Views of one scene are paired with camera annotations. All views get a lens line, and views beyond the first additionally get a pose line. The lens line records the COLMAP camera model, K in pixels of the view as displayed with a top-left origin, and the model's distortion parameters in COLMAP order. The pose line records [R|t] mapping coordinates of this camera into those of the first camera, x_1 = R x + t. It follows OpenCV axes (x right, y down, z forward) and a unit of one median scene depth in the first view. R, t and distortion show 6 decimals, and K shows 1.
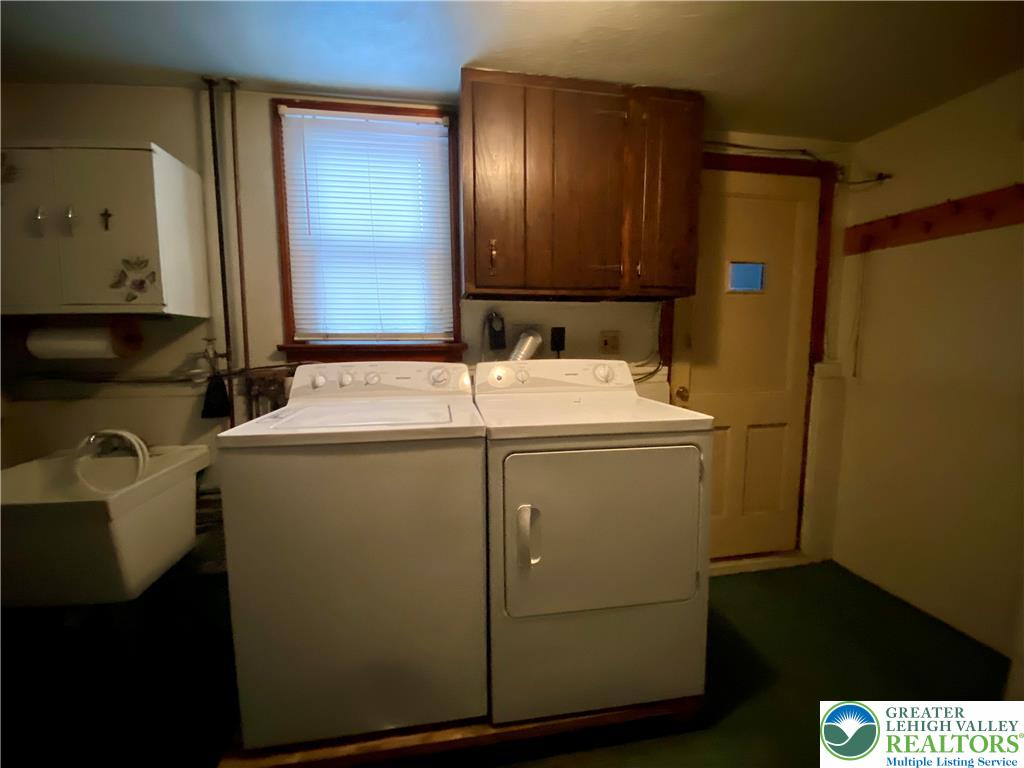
lens RADIAL K [[418.0, 0, 512.0], [0, 418.0, 384.0], [0, 0, 1]] dist [0.024589, -0.023992]
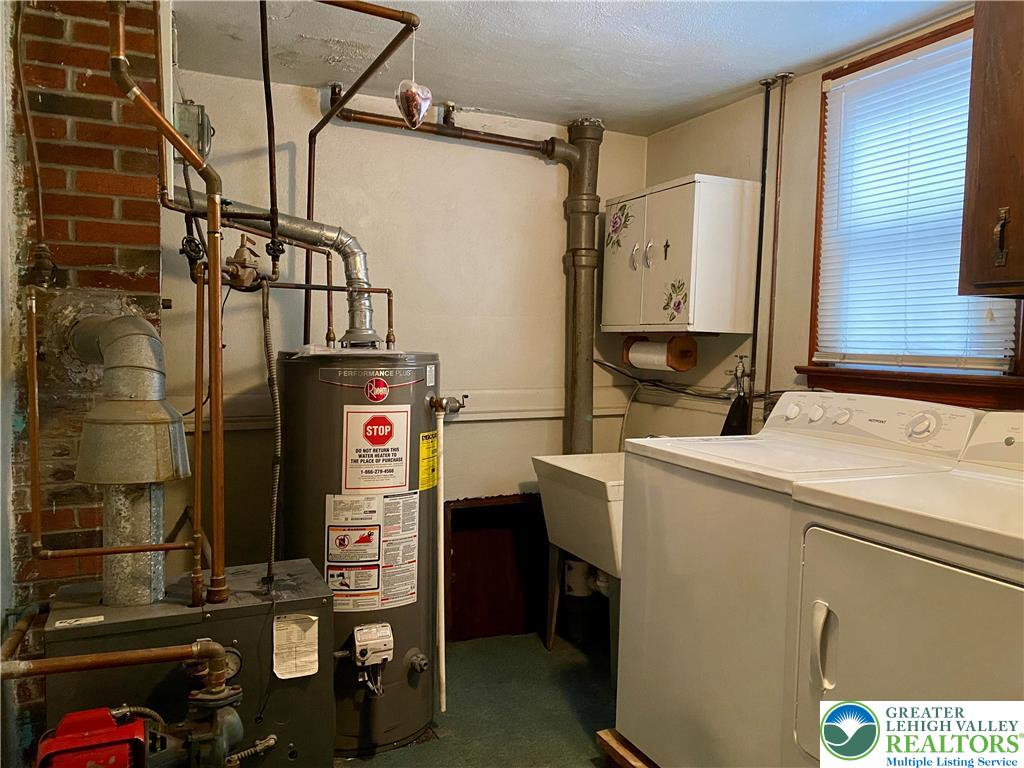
lens RADIAL K [[763.5, 0, 512.0], [0, 763.5, 384.0], [0, 0, 1]] dist [-0.006643, -0.002726]
pose [[0.261720, 0.066749, -0.962833, 0.848656], [-0.122560, 0.991828, 0.035445, -0.047877], [0.957331, 0.108728, 0.267762, 0.070445]]
